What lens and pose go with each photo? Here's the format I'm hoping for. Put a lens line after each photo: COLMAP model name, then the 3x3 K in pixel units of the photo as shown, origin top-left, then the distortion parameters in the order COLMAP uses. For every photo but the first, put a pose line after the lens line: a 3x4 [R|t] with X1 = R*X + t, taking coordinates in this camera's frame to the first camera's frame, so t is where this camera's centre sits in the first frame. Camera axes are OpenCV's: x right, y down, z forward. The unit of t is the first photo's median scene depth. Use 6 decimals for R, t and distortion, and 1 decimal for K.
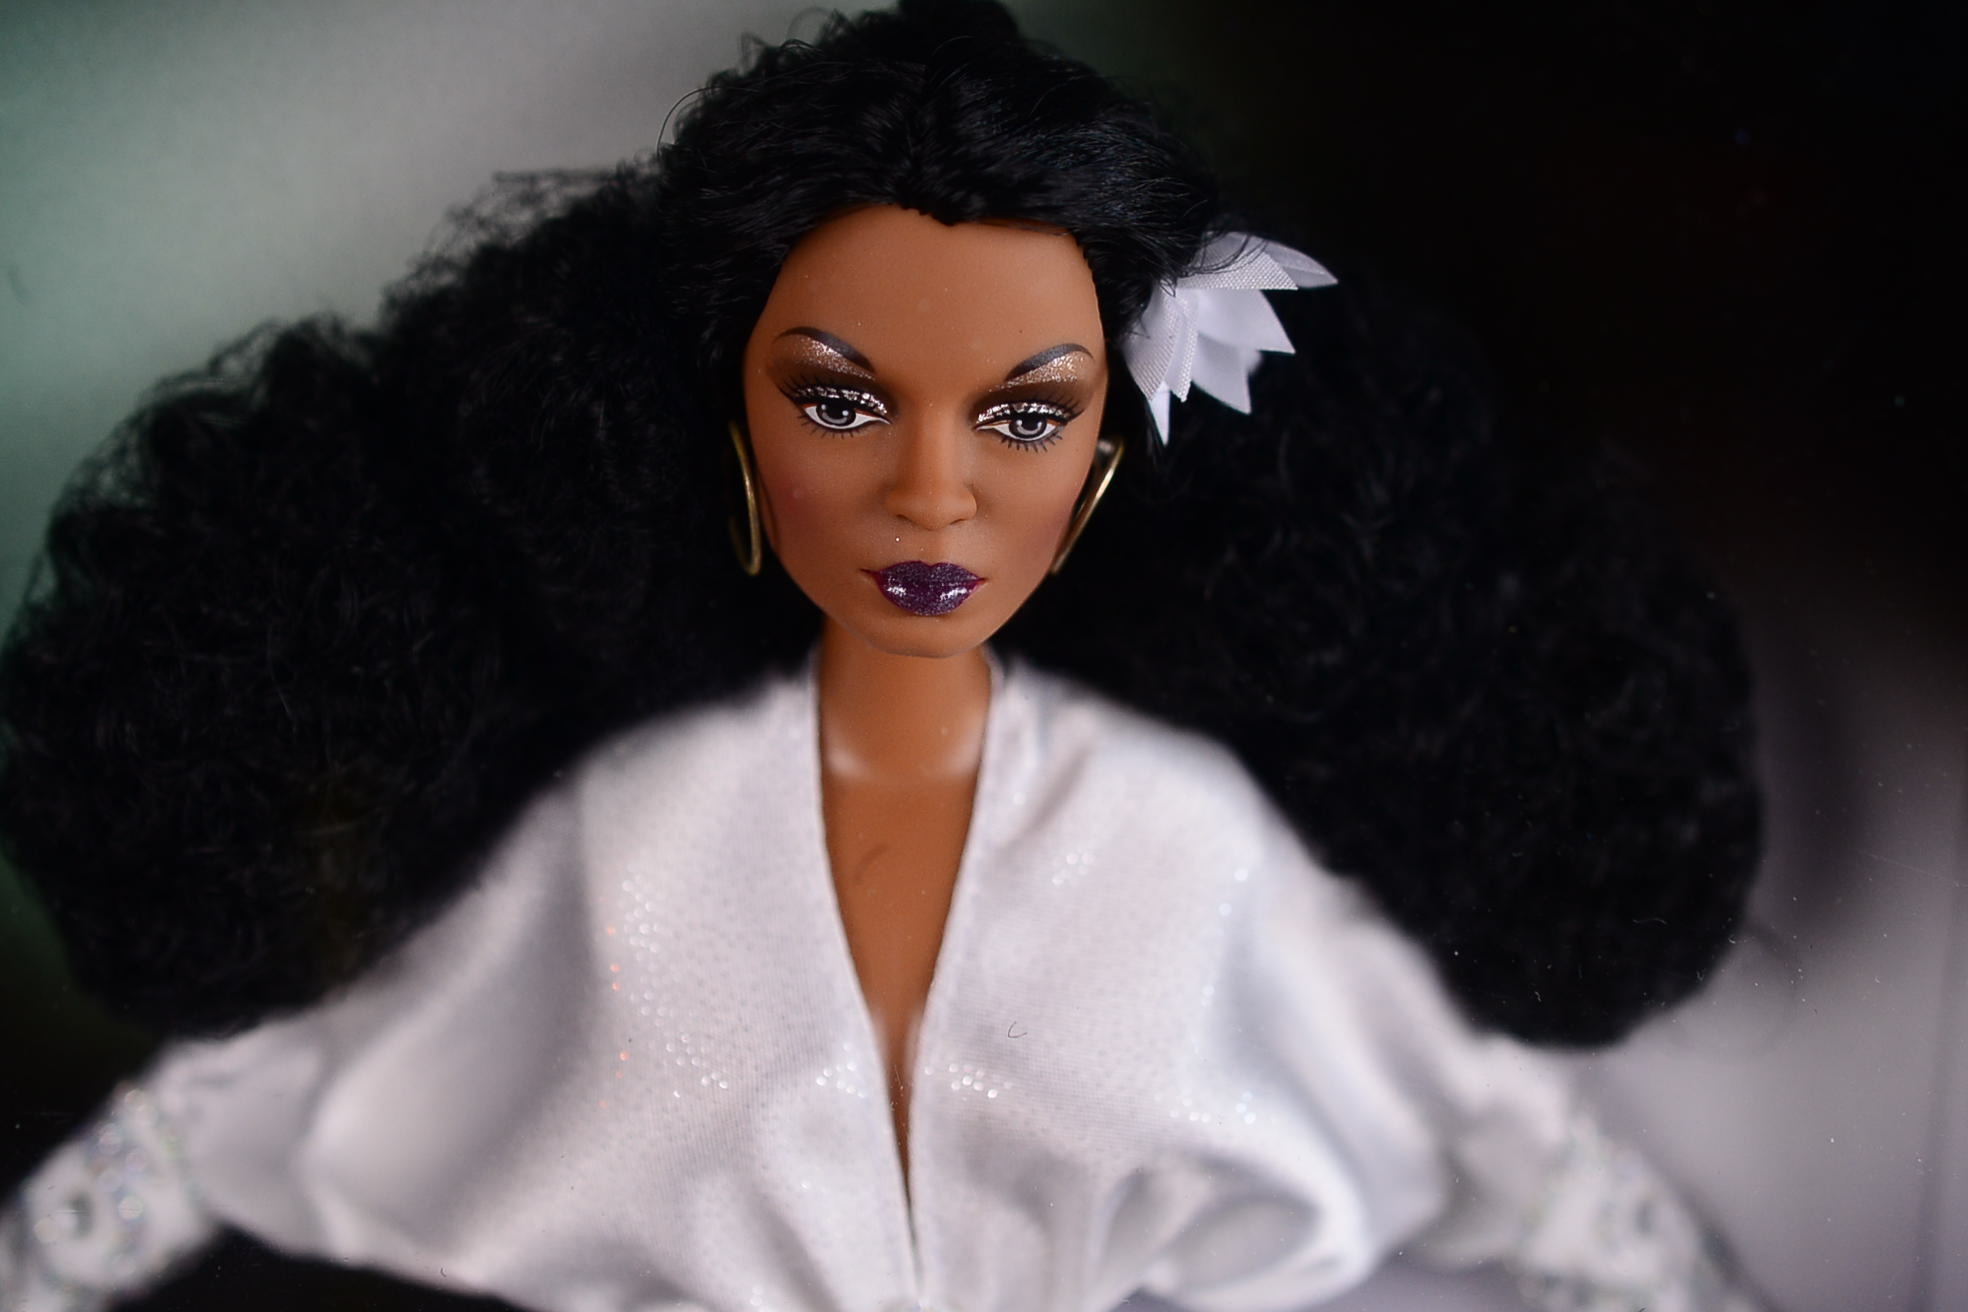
lens RADIAL K [[3470.4, 0, 979.1], [0, 3470.4, 608.9], [0, 0, 1]] dist [-0.021095, 0.367088]
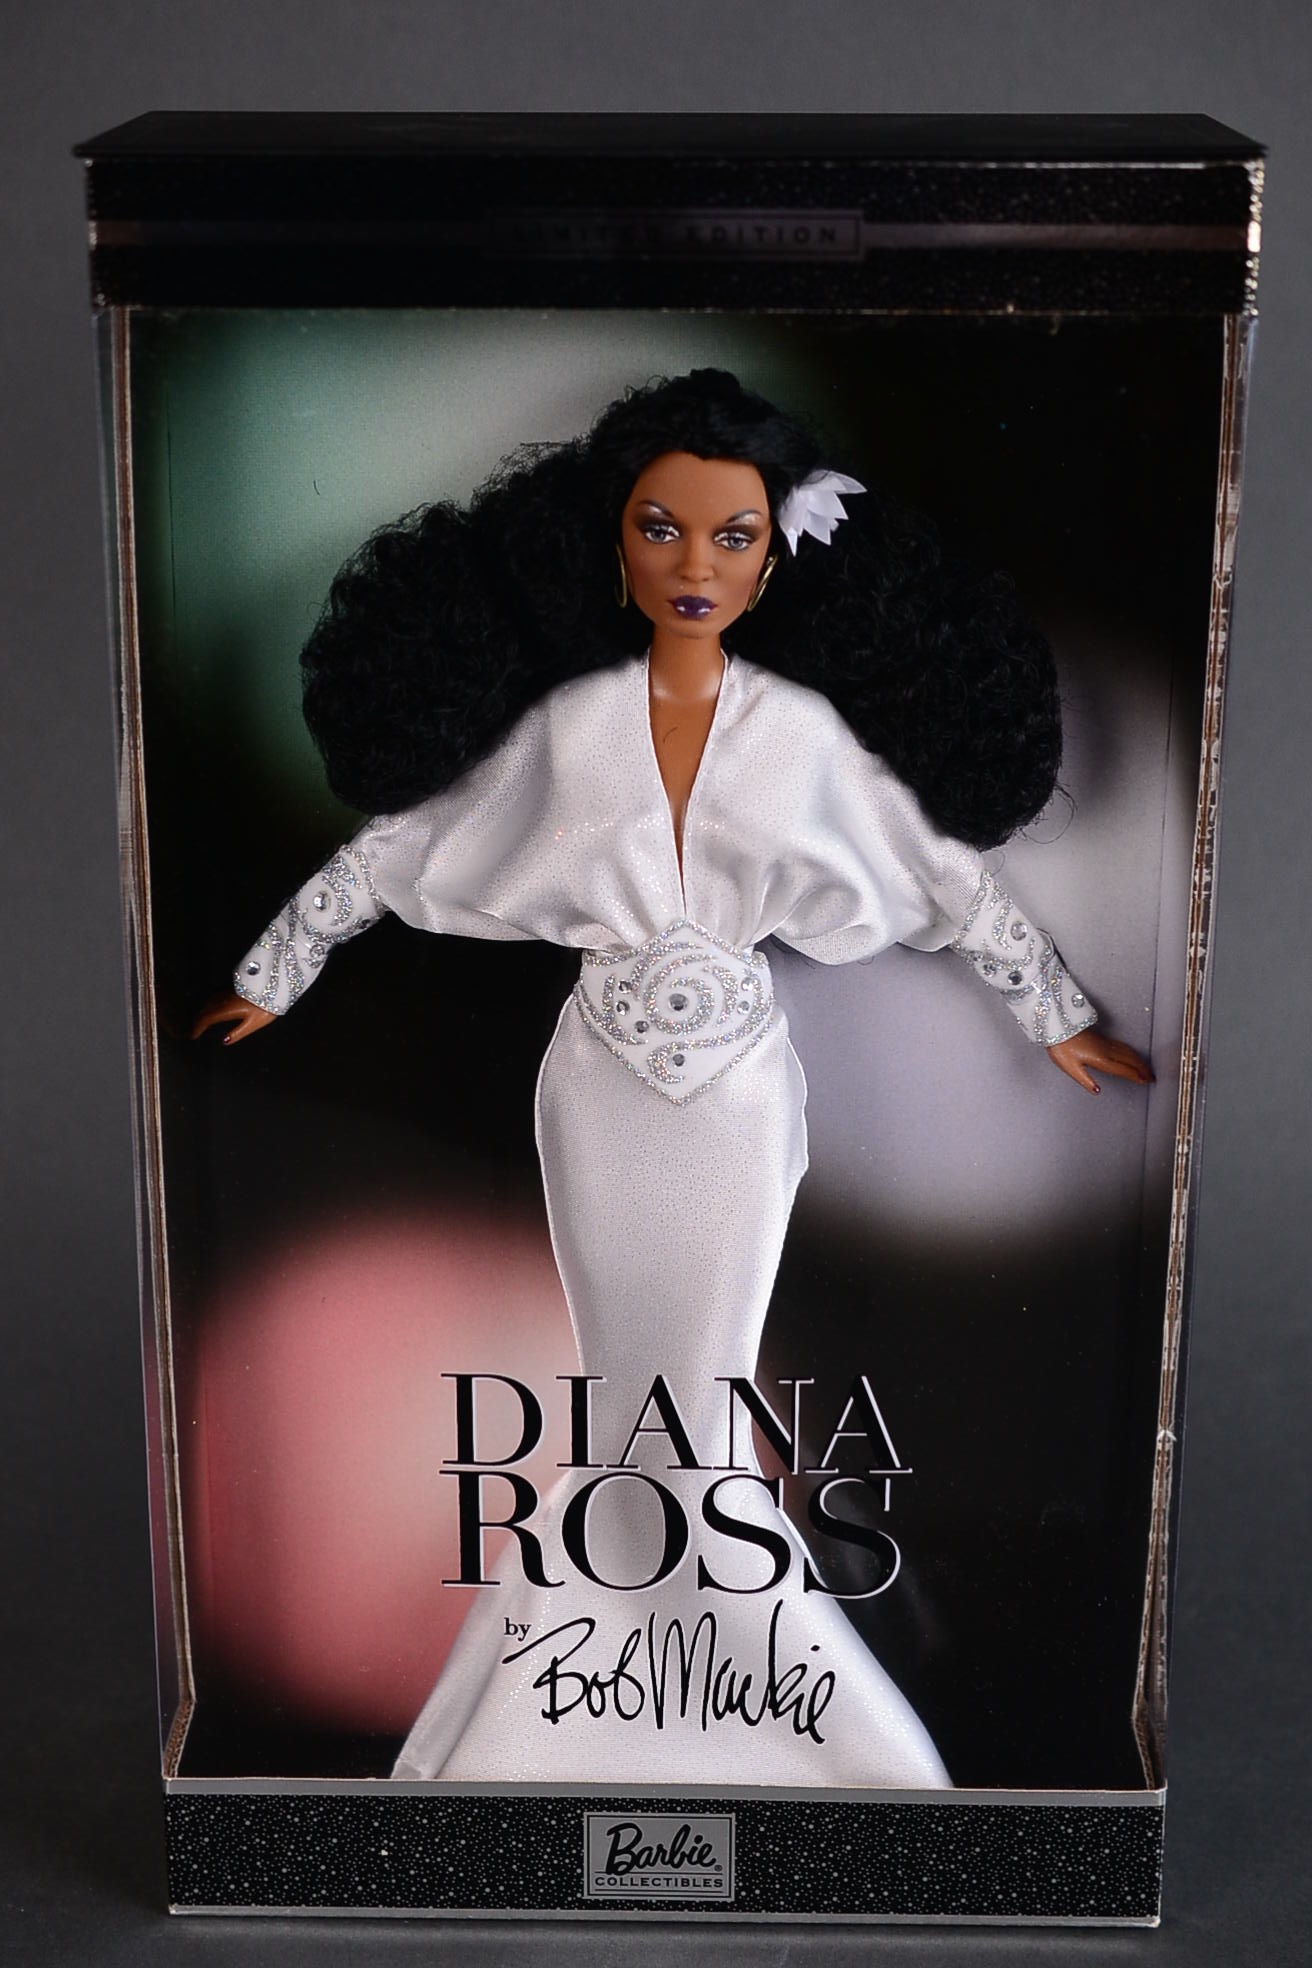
lens RADIAL K [[3470.4, 0, 656.0], [0, 3470.4, 984.0], [0, 0, 1]] dist [-0.021095, 0.367088]
pose [[0.997906, 0.025795, -0.059313, 0.105924], [-0.027031, 0.999432, -0.020132, 0.295364], [0.058760, 0.021693, 0.998036, -1.384969]]
